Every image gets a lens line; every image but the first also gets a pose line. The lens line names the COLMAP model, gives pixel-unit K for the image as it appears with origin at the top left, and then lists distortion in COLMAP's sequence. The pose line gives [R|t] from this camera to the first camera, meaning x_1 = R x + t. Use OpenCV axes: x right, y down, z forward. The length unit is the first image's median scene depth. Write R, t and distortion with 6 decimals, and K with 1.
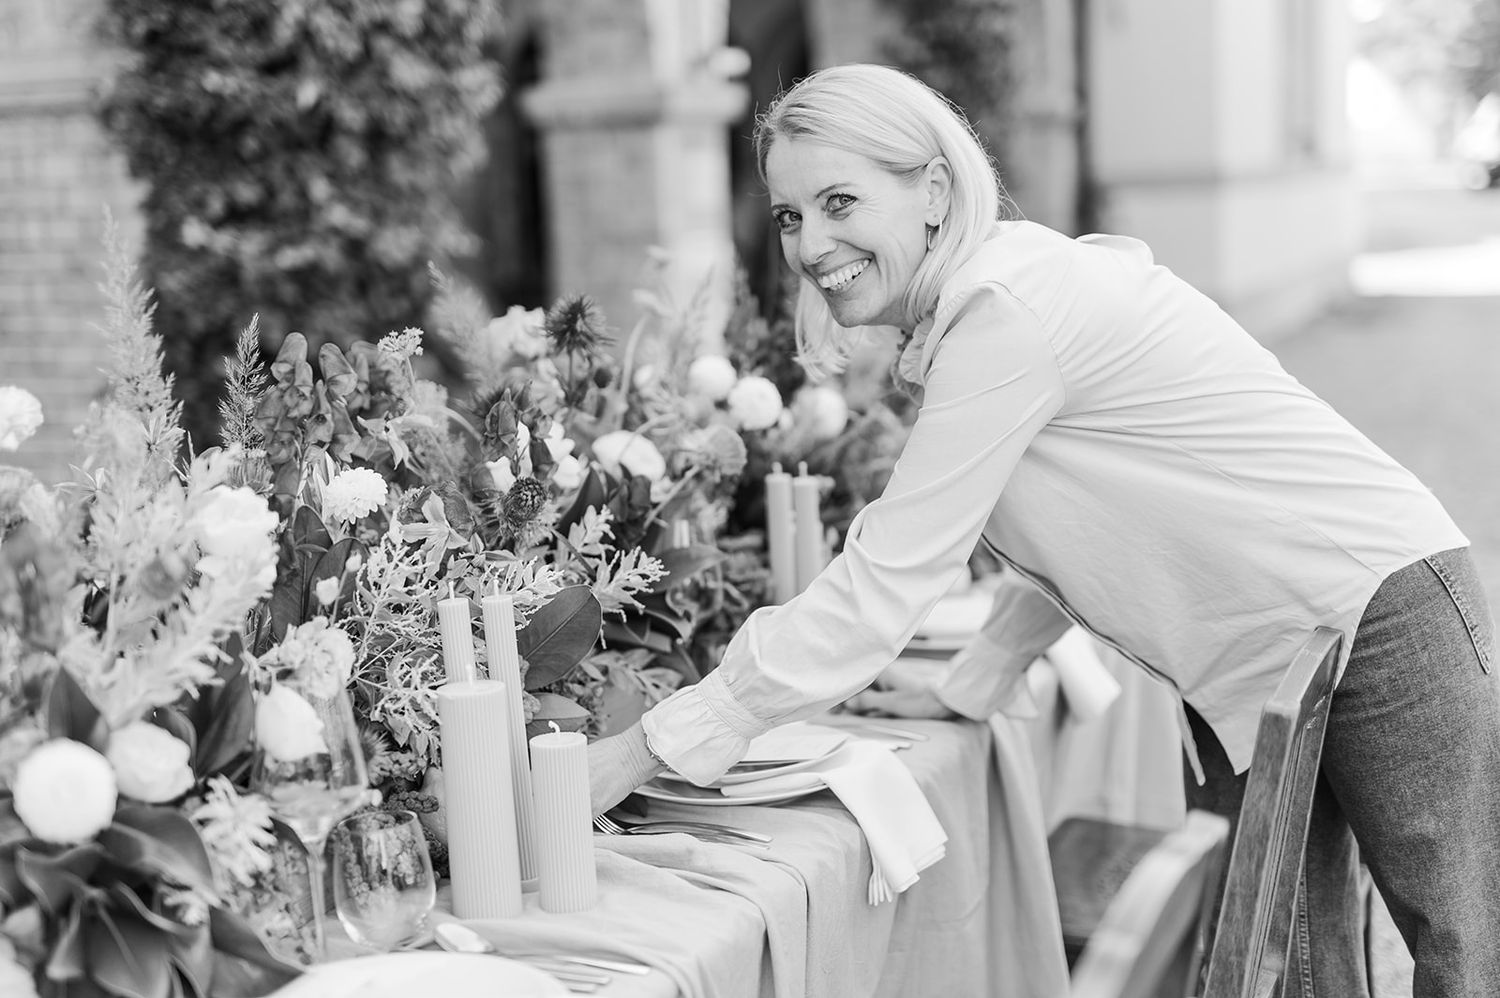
lens RADIAL K [[2250.6, 0, 750.0], [0, 2250.6, 499.0], [0, 0, 1]] dist [0.001419, 0.016244]
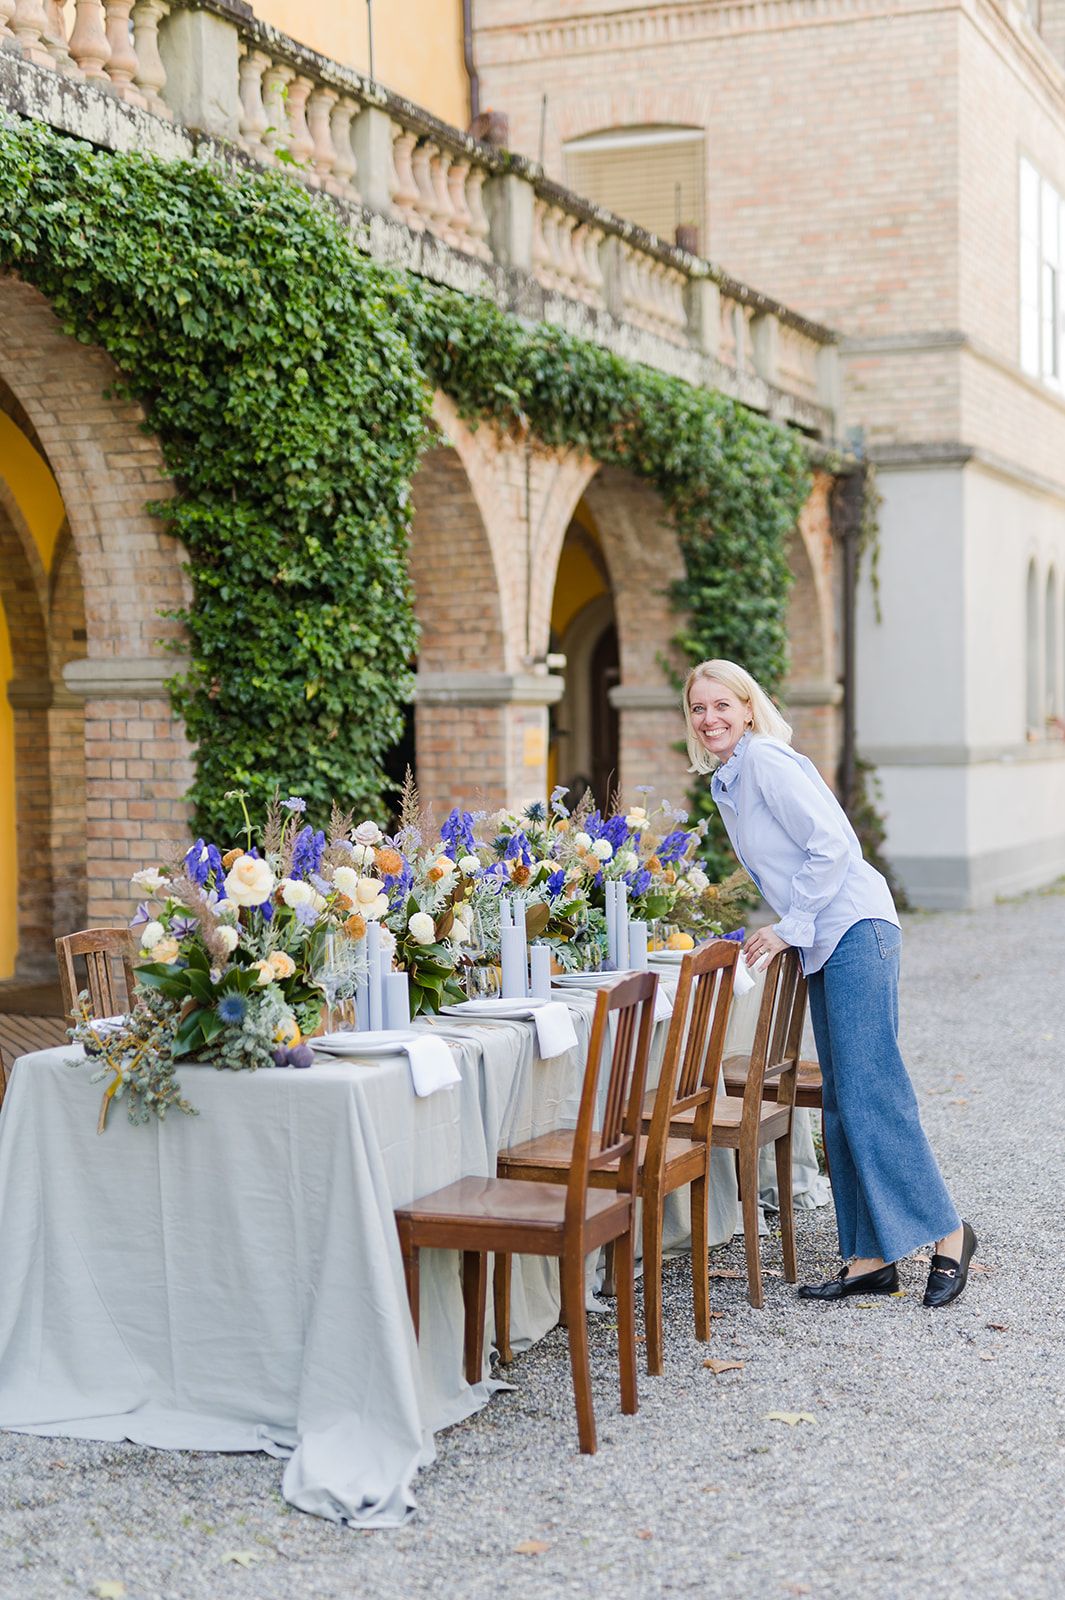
lens RADIAL K [[2489.3, 0, 532.5], [0, 2489.3, 800.0], [0, 0, 1]] dist [0.005231, -0.011174]
pose [[0.999506, 0.031425, 0.000632, -0.083753], [-0.031142, 0.992823, -0.115467, 0.239238], [-0.004256, 0.115390, 0.993311, -1.853998]]
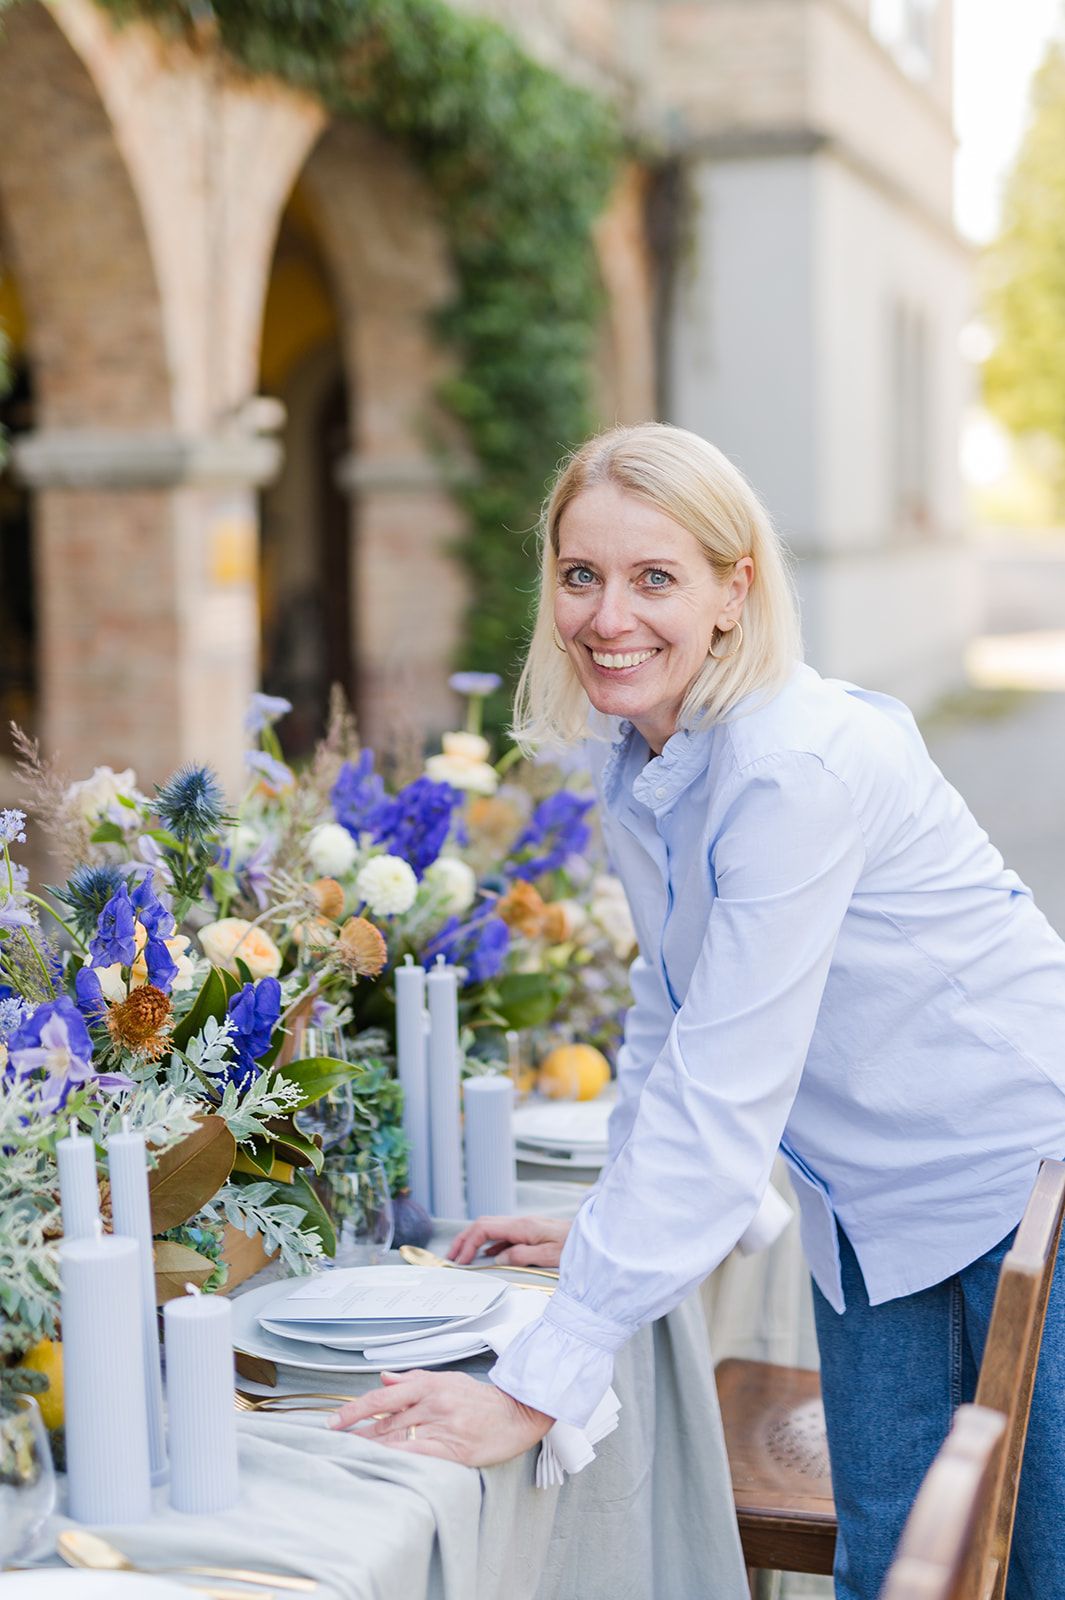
lens RADIAL K [[2739.2, 0, 537.1], [0, 2739.2, 695.4], [0, 0, 1]] dist [0.019756, 0.001074]
pose [[0.994132, 0.015841, 0.107003, -0.058653], [-0.007212, 0.996724, -0.080561, -0.033751], [-0.107929, 0.079317, 0.990989, -0.054699]]
